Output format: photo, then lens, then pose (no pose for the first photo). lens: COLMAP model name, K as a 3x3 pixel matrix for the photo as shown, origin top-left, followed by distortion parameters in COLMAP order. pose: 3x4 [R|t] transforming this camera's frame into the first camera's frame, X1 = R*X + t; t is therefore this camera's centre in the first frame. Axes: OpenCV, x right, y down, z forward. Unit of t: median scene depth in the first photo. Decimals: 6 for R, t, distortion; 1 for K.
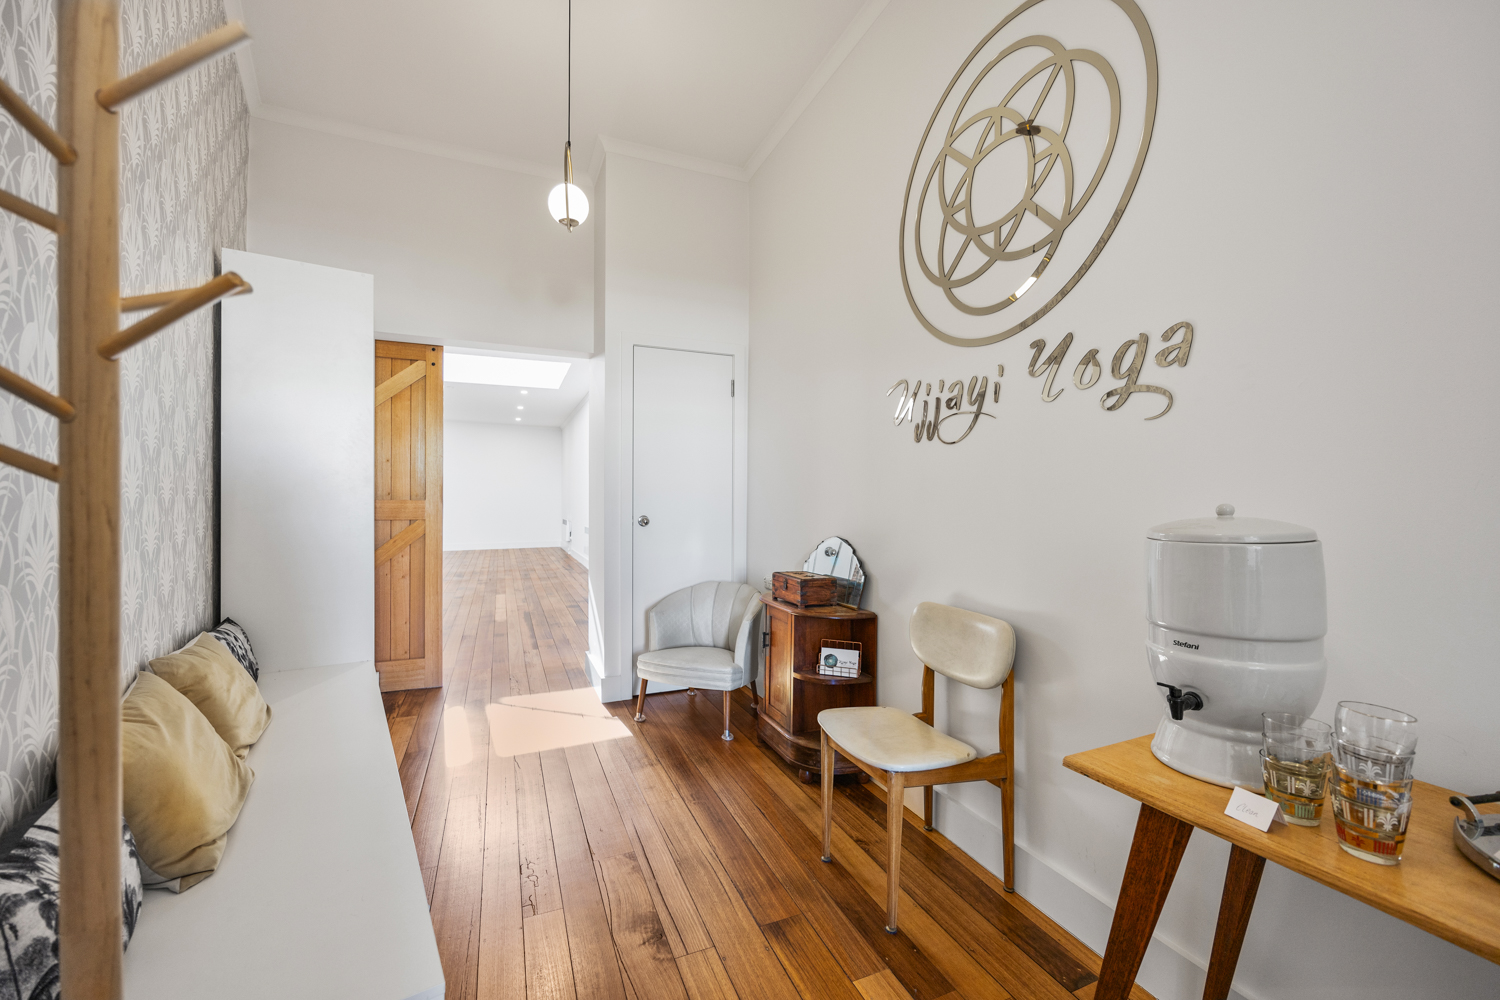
lens RADIAL K [[607.3, 0, 739.2], [0, 607.3, 497.3], [0, 0, 1]] dist [-0.004711, -0.000032]
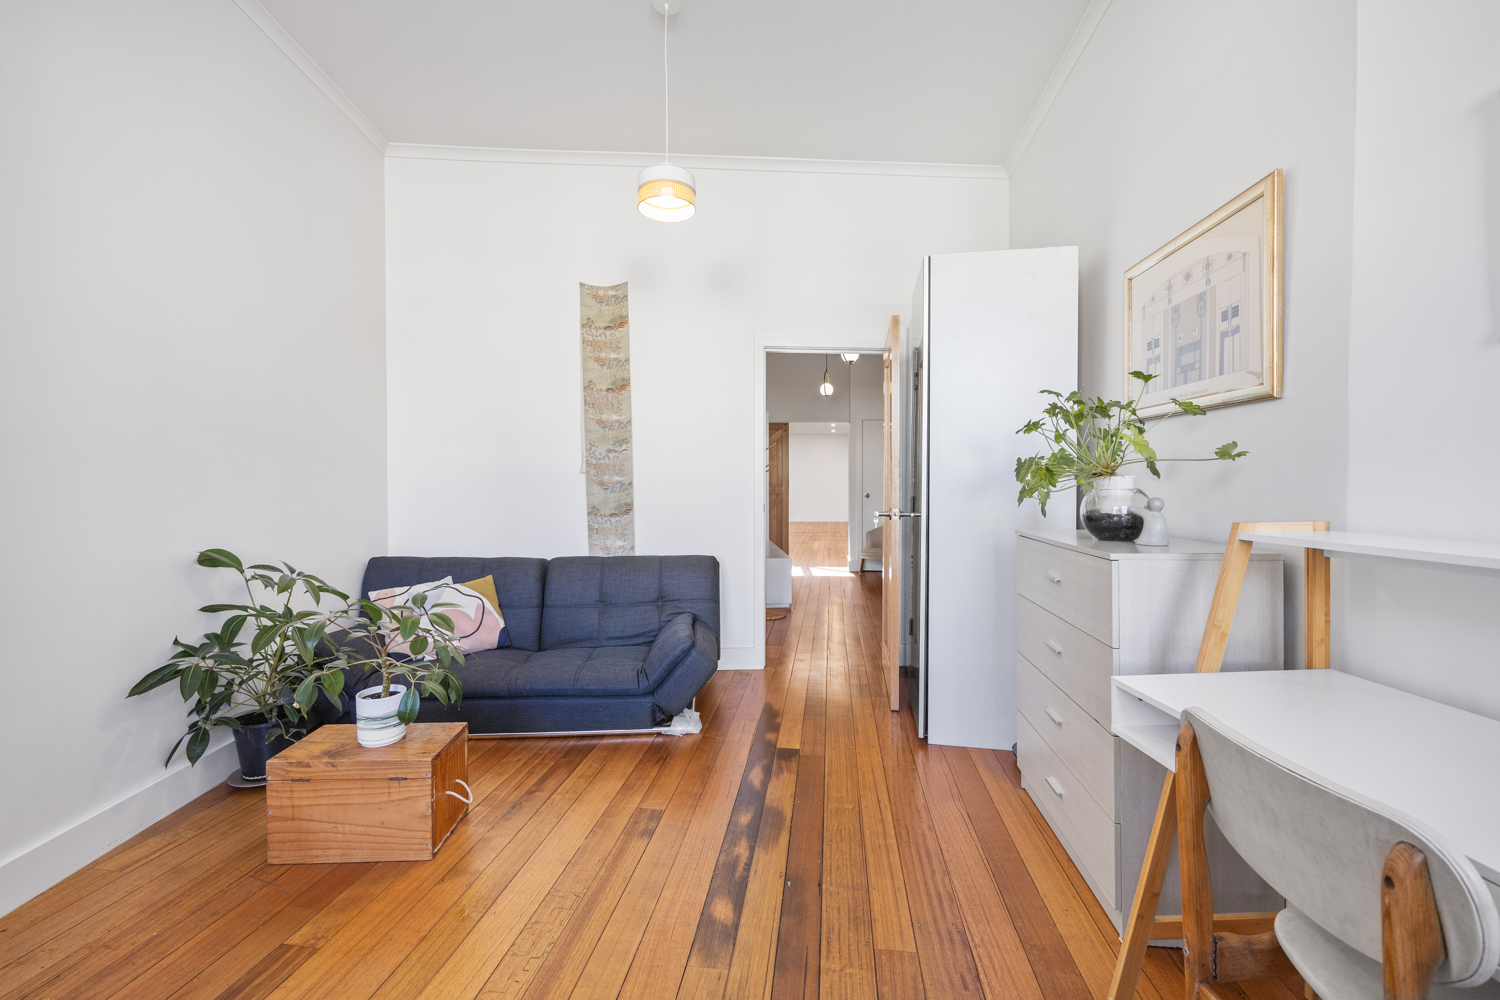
lens RADIAL K [[607.3, 0, 739.2], [0, 607.3, 497.3], [0, 0, 1]] dist [-0.004711, -0.000032]
pose [[0.863252, 0.010355, -0.504667, 0.569372], [-0.001627, 0.999841, 0.017733, 0.005486], [0.504770, -0.014487, 0.863132, -1.203425]]
